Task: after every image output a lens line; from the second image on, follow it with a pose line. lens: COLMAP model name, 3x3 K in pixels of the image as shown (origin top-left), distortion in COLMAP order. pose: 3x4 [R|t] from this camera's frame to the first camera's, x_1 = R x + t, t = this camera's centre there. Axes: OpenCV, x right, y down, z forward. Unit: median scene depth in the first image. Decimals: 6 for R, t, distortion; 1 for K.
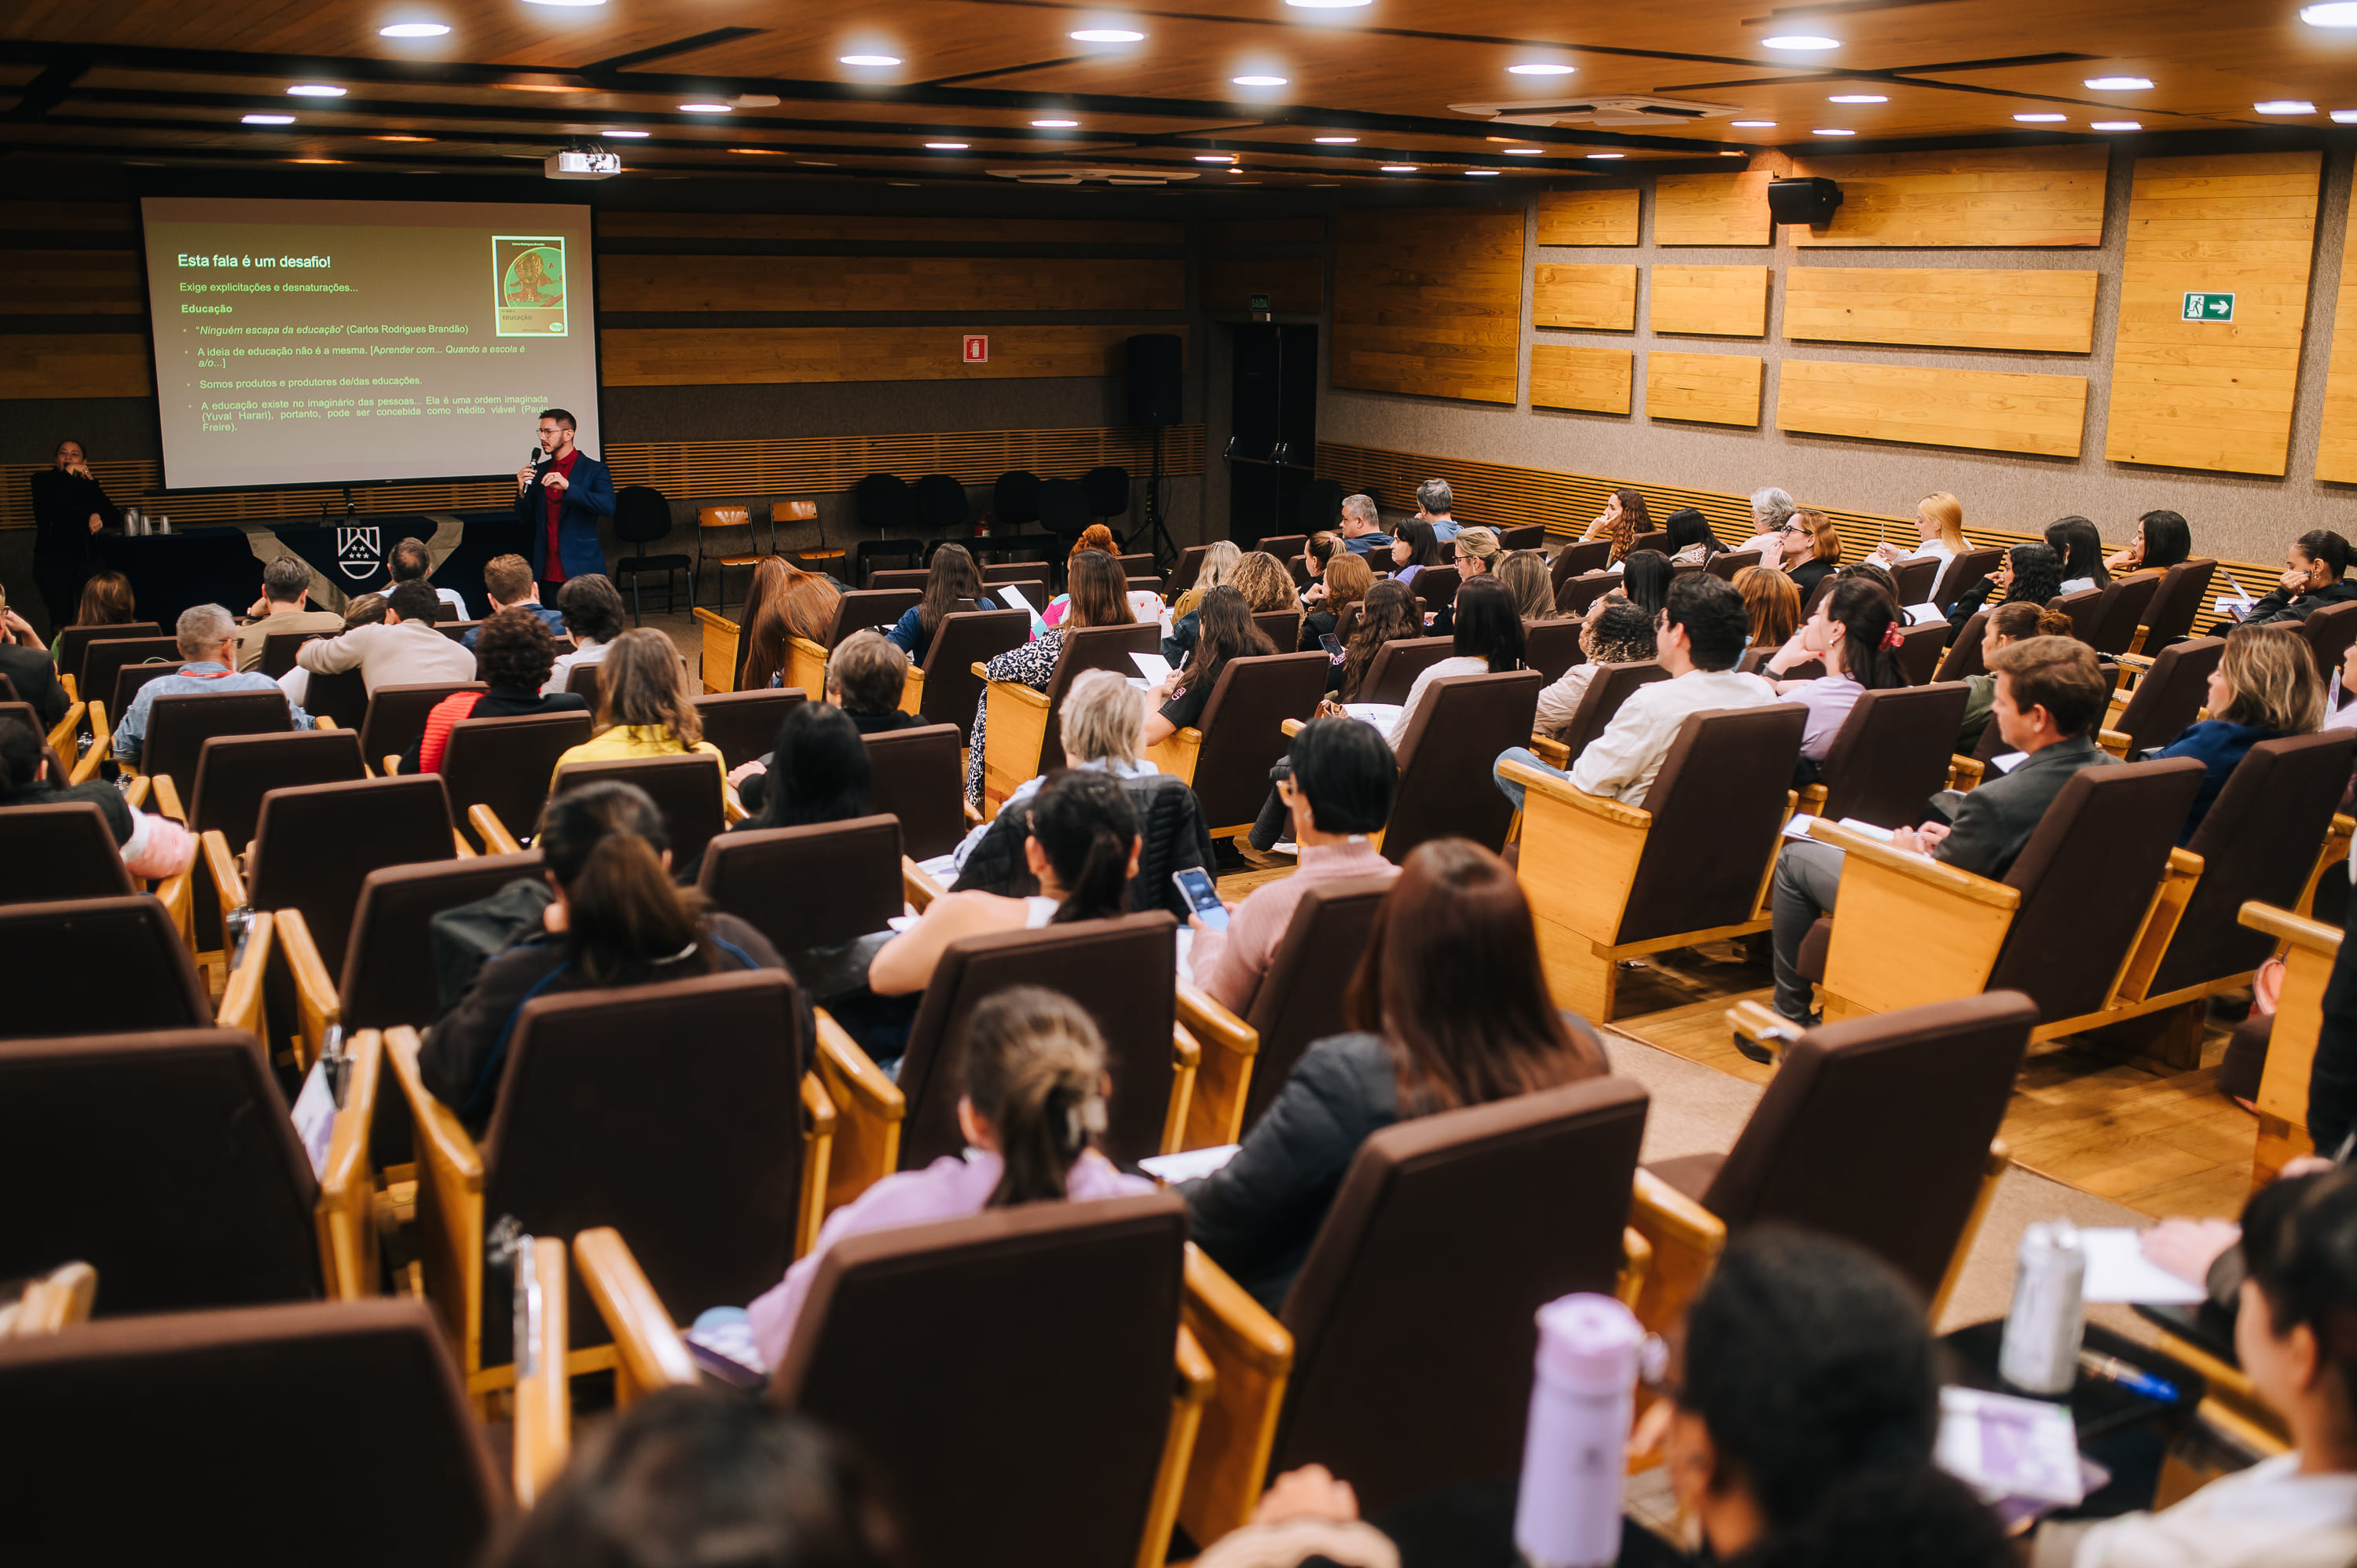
lens RADIAL K [[2306.4, 0, 1178.5], [0, 2306.4, 784.0], [0, 0, 1]] dist [-0.068982, 0.146598]
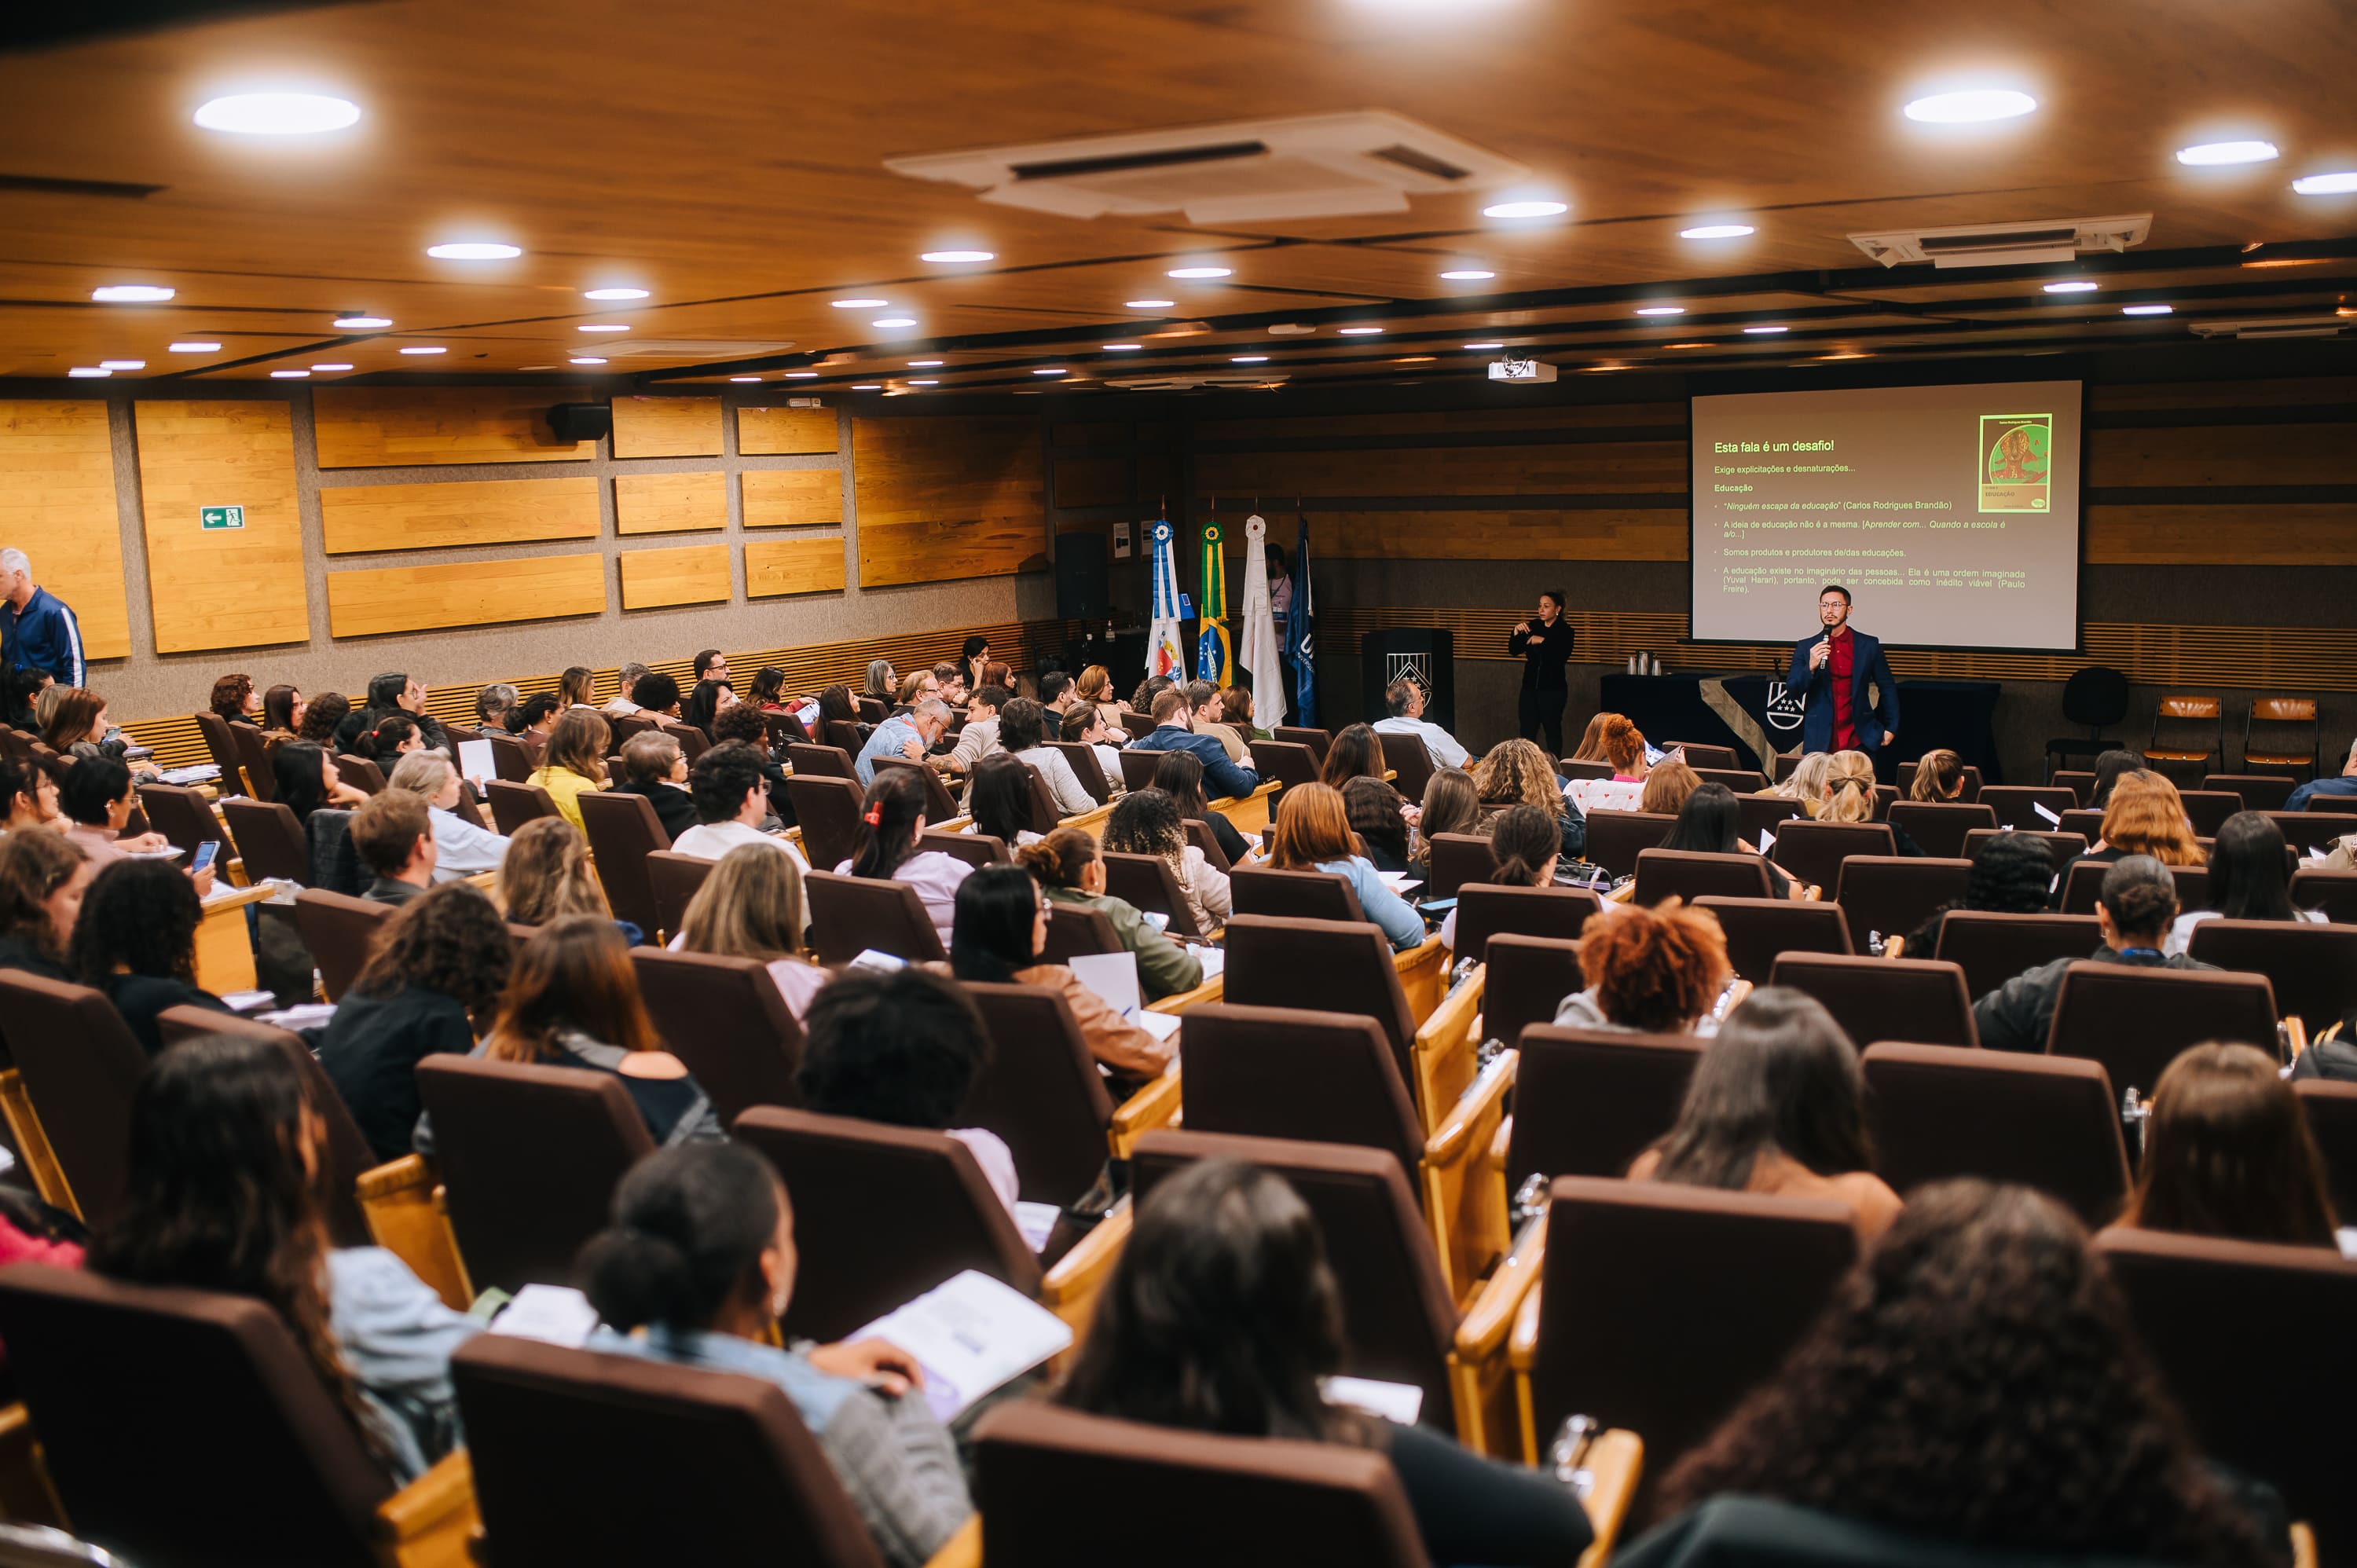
lens RADIAL K [[2306.4, 0, 1178.5], [0, 2306.4, 784.0], [0, 0, 1]] dist [-0.068982, 0.146598]
pose [[0.357197, 0.112102, -0.927277, 0.550289], [-0.173234, 0.983498, 0.052167, -0.068474], [0.917824, 0.142002, 0.370723, 0.314469]]
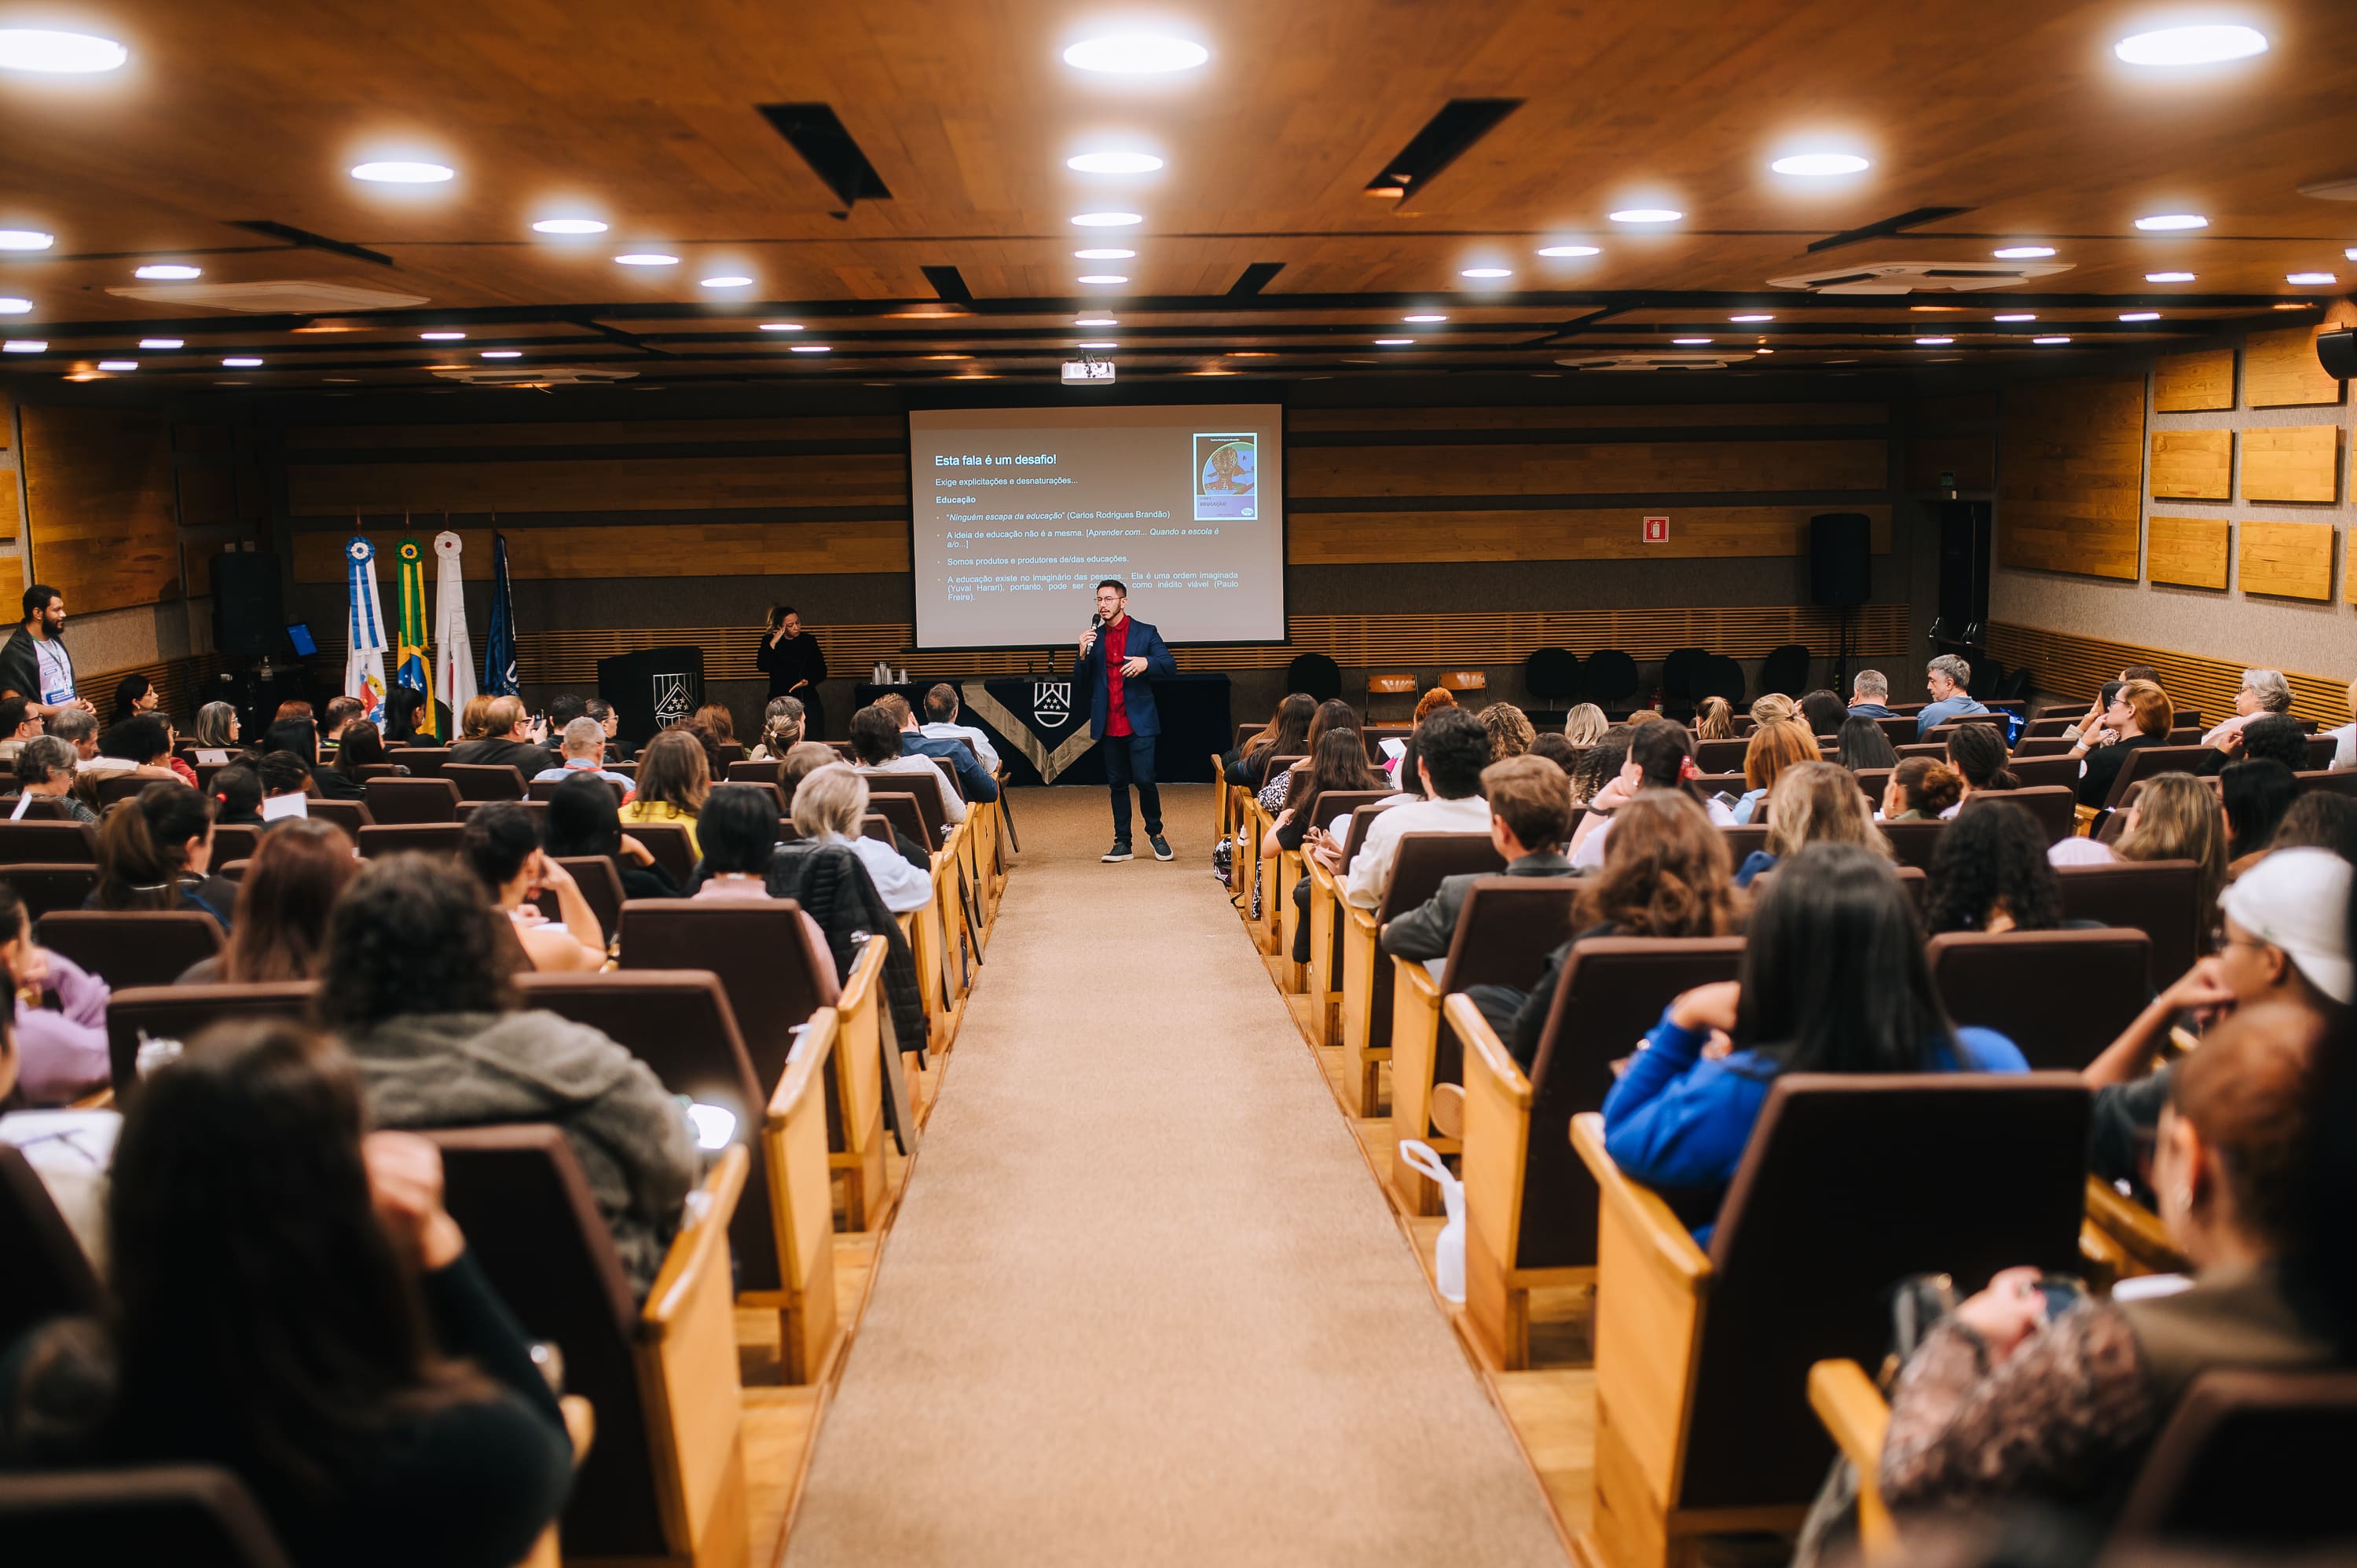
lens RADIAL K [[2306.4, 0, 1178.5], [0, 2306.4, 784.0], [0, 0, 1]] dist [-0.068982, 0.146598]
pose [[0.882744, 0.040233, -0.468128, 0.241181], [-0.079111, 0.994830, -0.063680, 0.008548], [0.463146, 0.093247, 0.881363, 0.000053]]
